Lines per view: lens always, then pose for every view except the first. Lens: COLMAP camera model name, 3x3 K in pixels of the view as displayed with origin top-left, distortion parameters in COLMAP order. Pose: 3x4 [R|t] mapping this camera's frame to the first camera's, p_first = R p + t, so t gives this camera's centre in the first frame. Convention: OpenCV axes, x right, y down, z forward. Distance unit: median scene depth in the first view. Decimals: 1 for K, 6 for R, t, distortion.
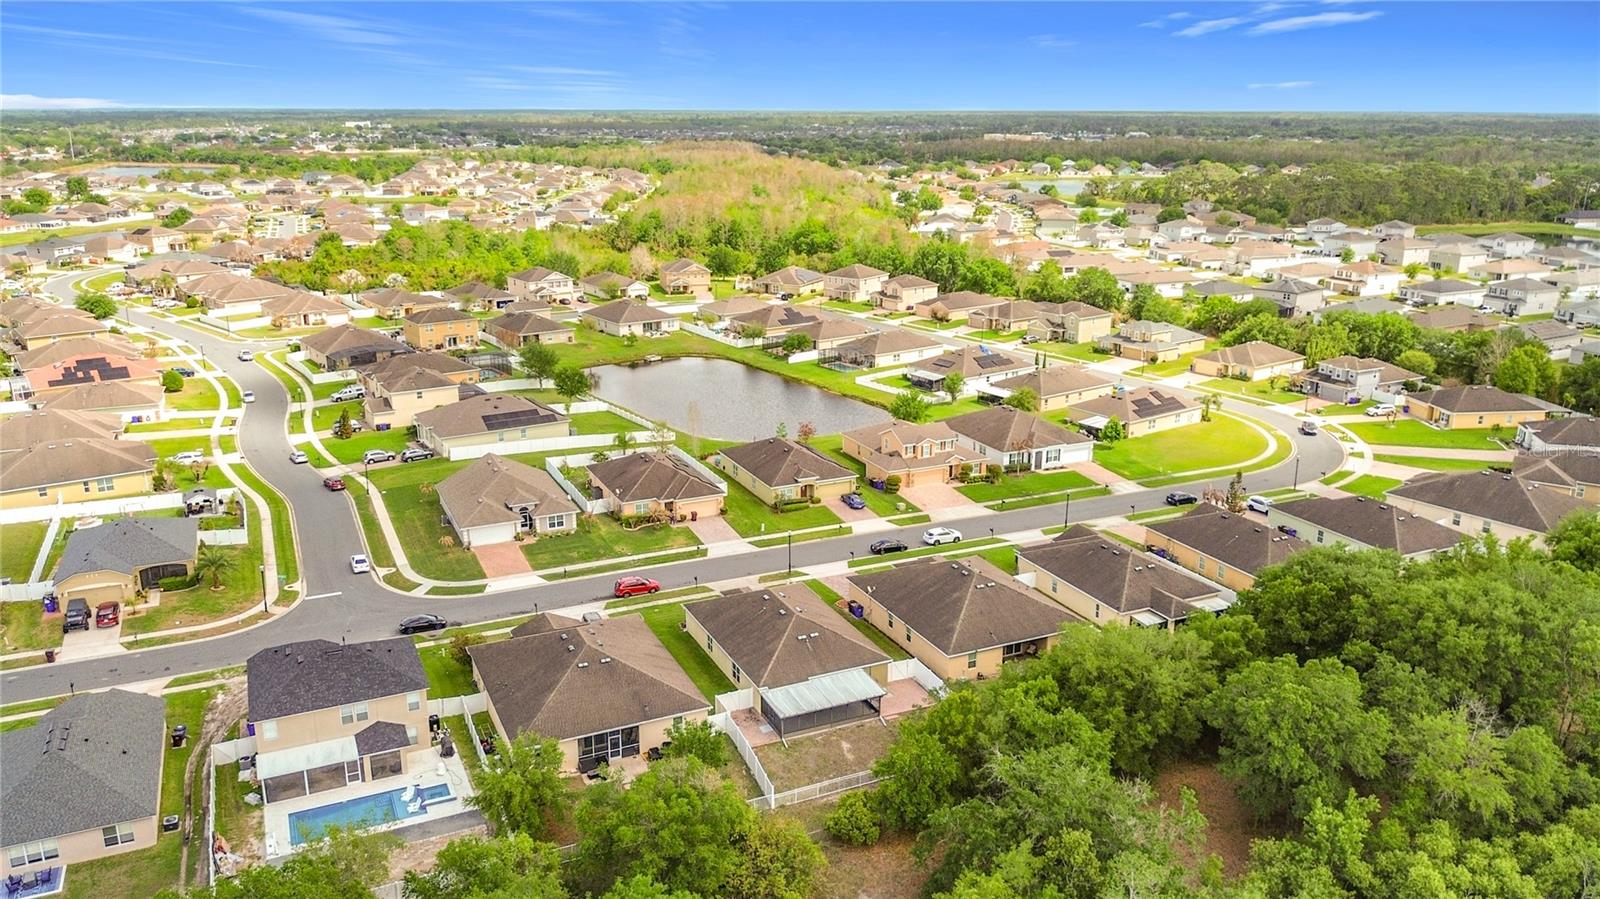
lens RADIAL K [[1216.3, 0, 803.4], [0, 1216.3, 447.2], [0, 0, 1]] dist [-0.024492, -0.000858]
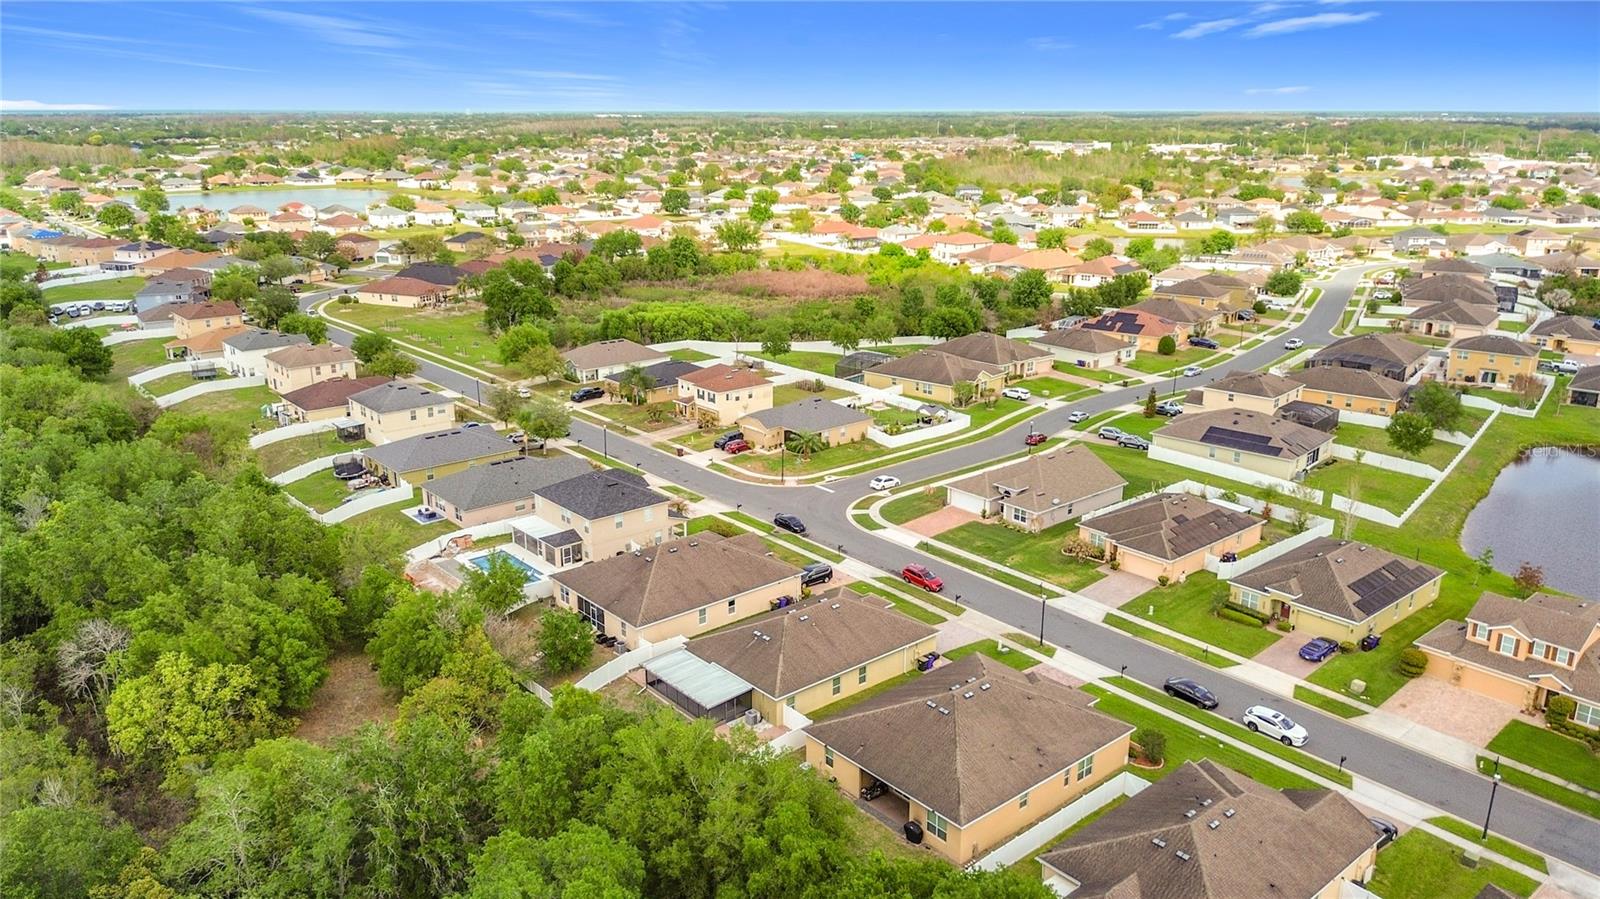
lens RADIAL K [[1216.3, 0, 796.8], [0, 1216.3, 449.2], [0, 0, 1]] dist [-0.024492, -0.000858]
pose [[0.181354, 0.257003, -0.949242, 0.706784], [-0.247591, 0.946088, 0.208846, -0.155609], [0.951740, 0.197149, 0.235208, 0.599017]]
